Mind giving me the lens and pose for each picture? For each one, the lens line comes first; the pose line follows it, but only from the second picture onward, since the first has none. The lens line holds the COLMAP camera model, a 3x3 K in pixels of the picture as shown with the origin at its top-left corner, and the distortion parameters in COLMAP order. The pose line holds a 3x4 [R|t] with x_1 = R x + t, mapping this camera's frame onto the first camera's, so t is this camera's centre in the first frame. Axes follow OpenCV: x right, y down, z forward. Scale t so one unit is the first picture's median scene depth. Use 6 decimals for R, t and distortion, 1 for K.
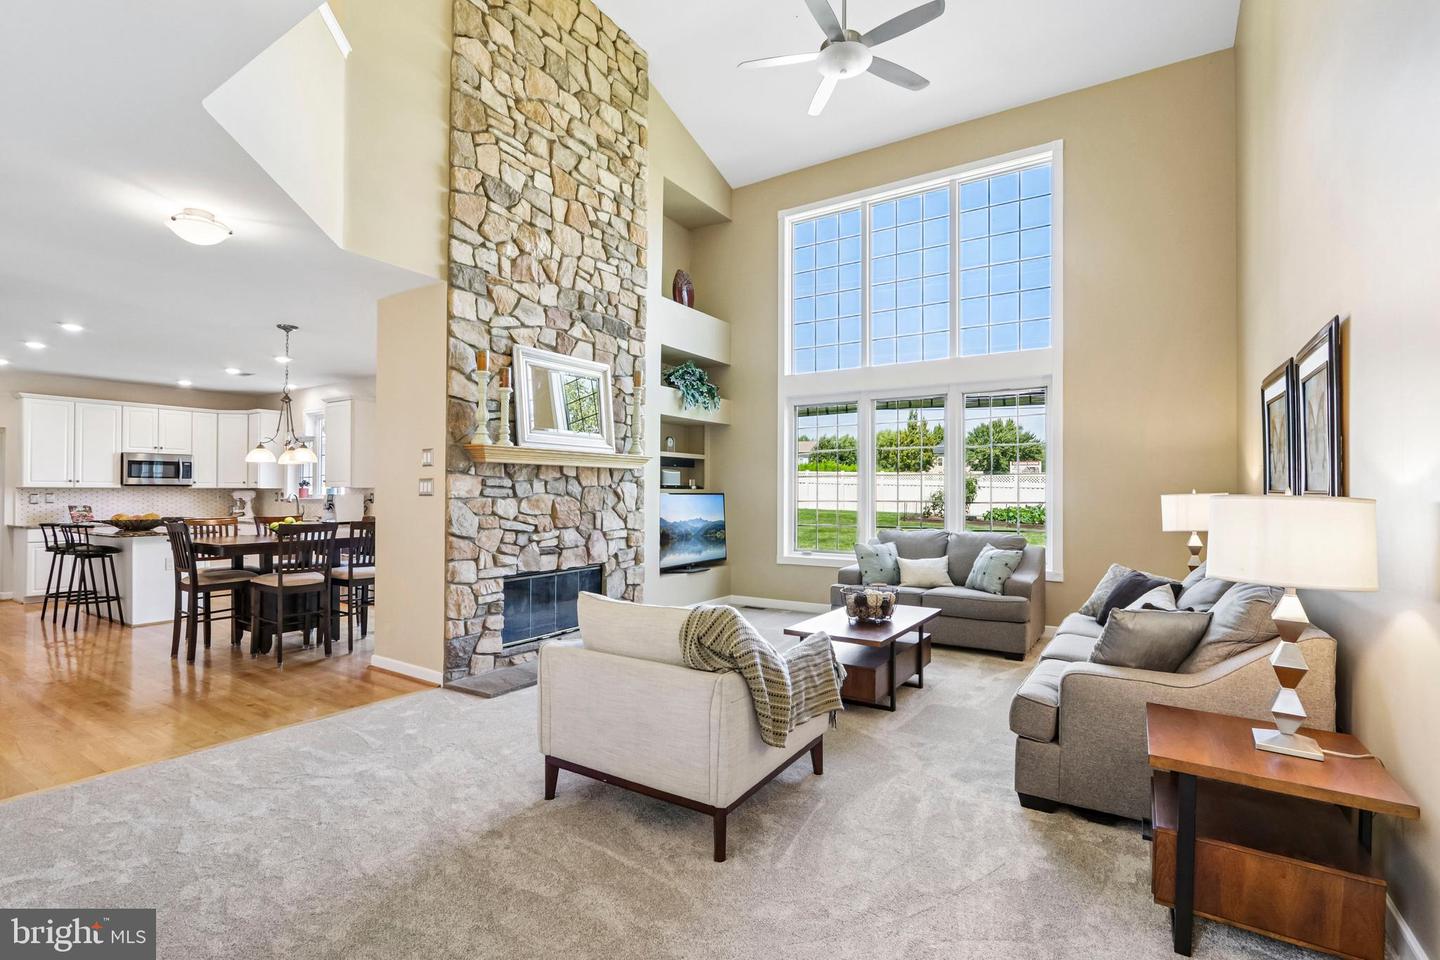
lens RADIAL K [[661.4, 0, 716.1], [0, 661.4, 489.7], [0, 0, 1]] dist [-0.018609, 0.004271]
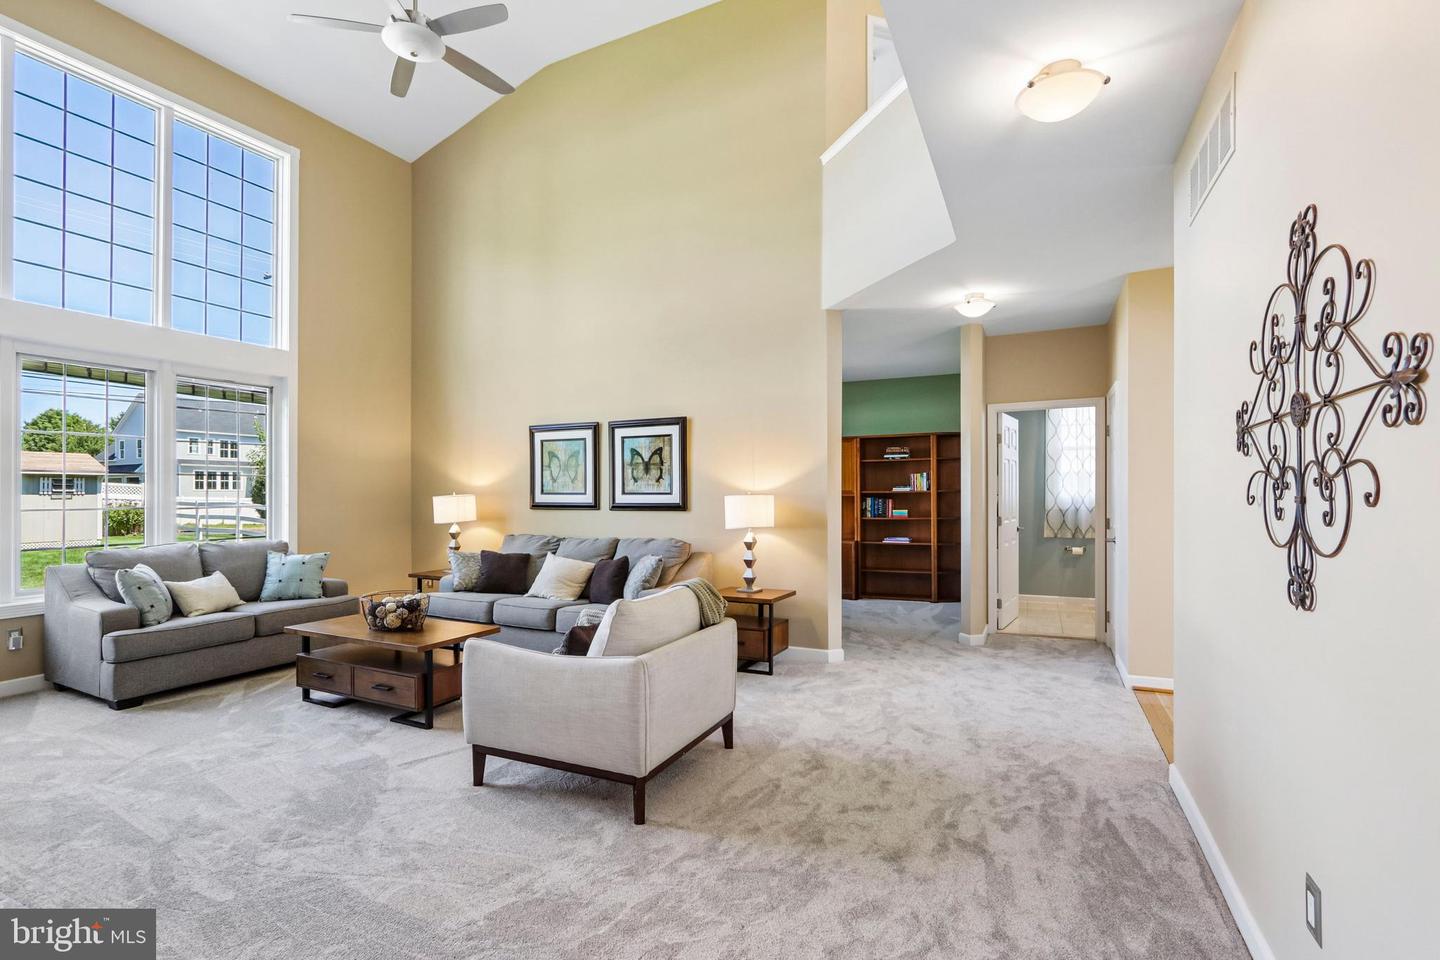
lens RADIAL K [[661.4, 0, 716.1], [0, 661.4, 489.7], [0, 0, 1]] dist [-0.018609, 0.004271]
pose [[-0.134998, 0.004912, 0.990834, -0.610282], [0.002767, 0.999986, -0.004580, 0.002482], [-0.990842, 0.002123, -0.135010, 0.526738]]
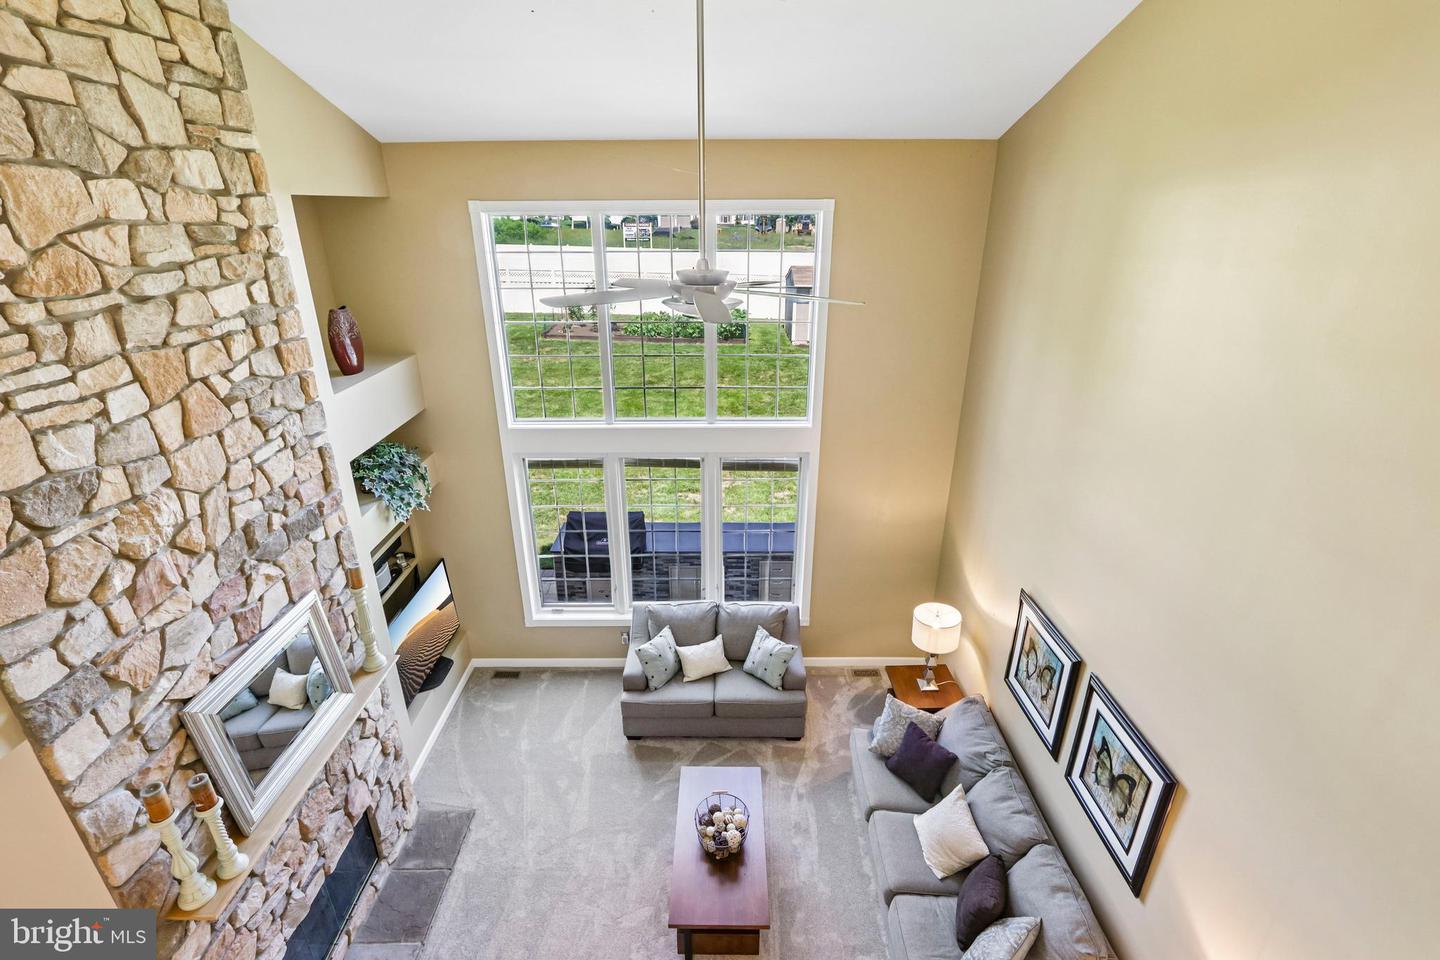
lens RADIAL K [[661.4, 0, 716.1], [0, 661.4, 489.7], [0, 0, 1]] dist [-0.018609, 0.004271]
pose [[0.838301, -0.218546, 0.499489, -0.135056], [0.005089, 0.919240, 0.393664, -0.563208], [-0.545184, -0.327467, 0.771712, 0.303118]]
